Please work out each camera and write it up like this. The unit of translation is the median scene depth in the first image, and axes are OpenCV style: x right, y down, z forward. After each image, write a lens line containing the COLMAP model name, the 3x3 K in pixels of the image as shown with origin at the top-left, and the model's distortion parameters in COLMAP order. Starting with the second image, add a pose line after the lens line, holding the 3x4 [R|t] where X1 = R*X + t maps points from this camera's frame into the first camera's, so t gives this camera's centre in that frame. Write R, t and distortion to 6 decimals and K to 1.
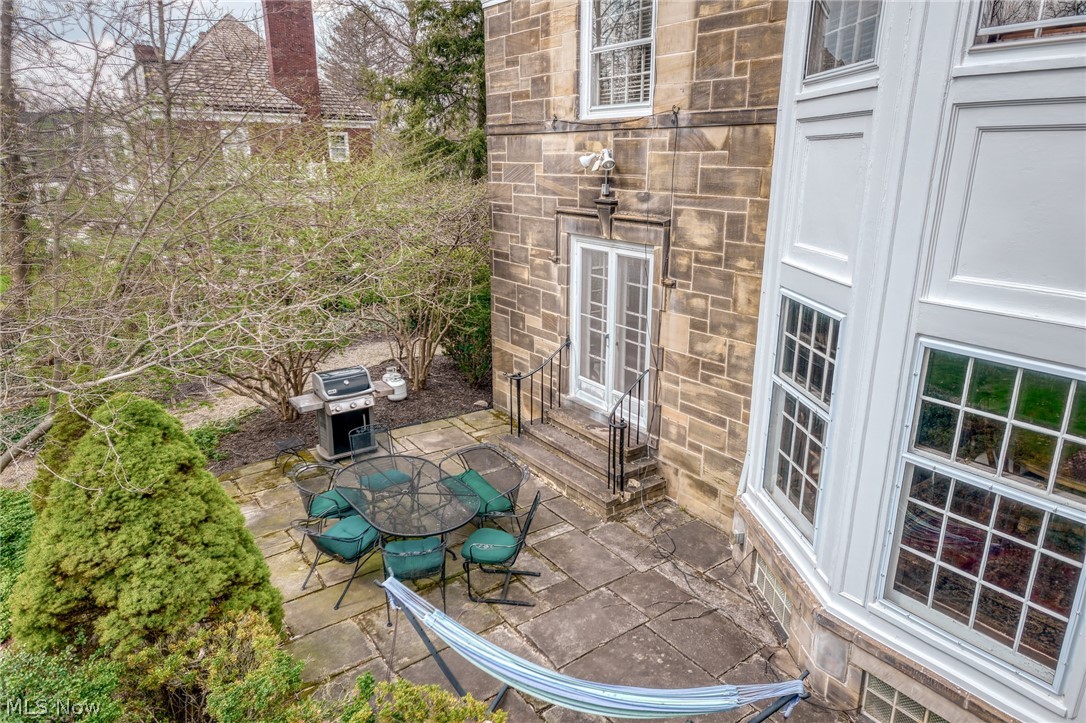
lens RADIAL K [[682.4, 0, 543.1], [0, 682.4, 360.9], [0, 0, 1]] dist [0.001327, 0.000283]
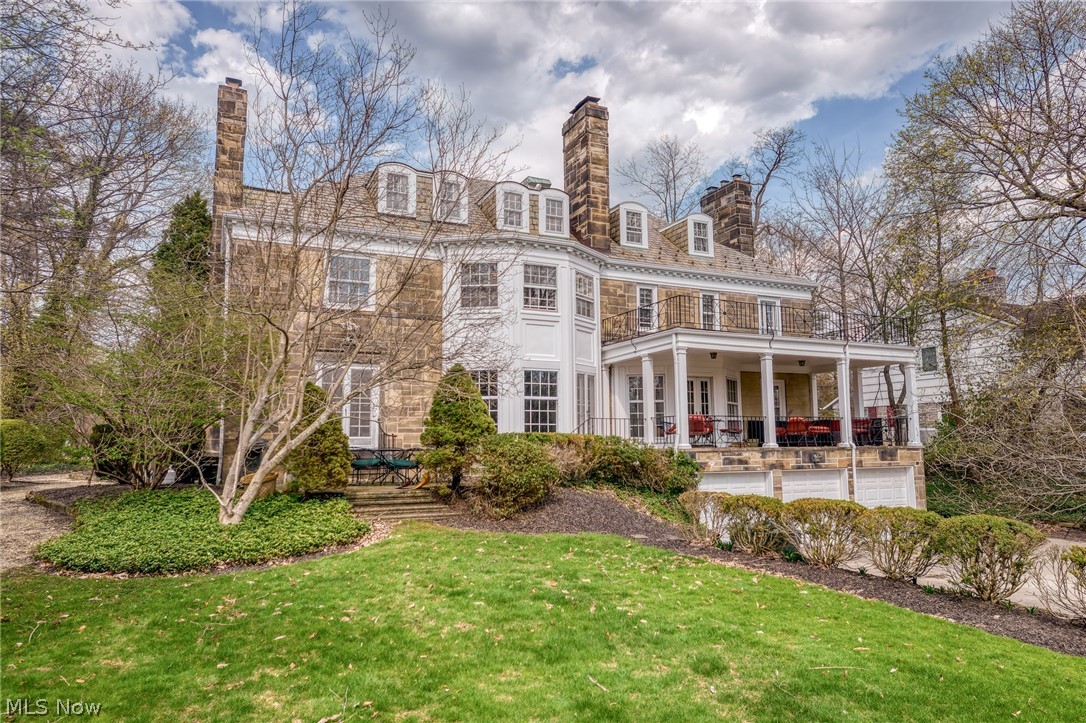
lens RADIAL K [[682.4, 0, 543.1], [0, 682.4, 361.1], [0, 0, 1]] dist [0.001327, 0.000283]
pose [[0.198644, 0.106564, 0.974261, -3.485667], [0.287031, 0.944159, -0.161794, 0.632828], [-0.937099, 0.311783, 0.156964, 0.176703]]
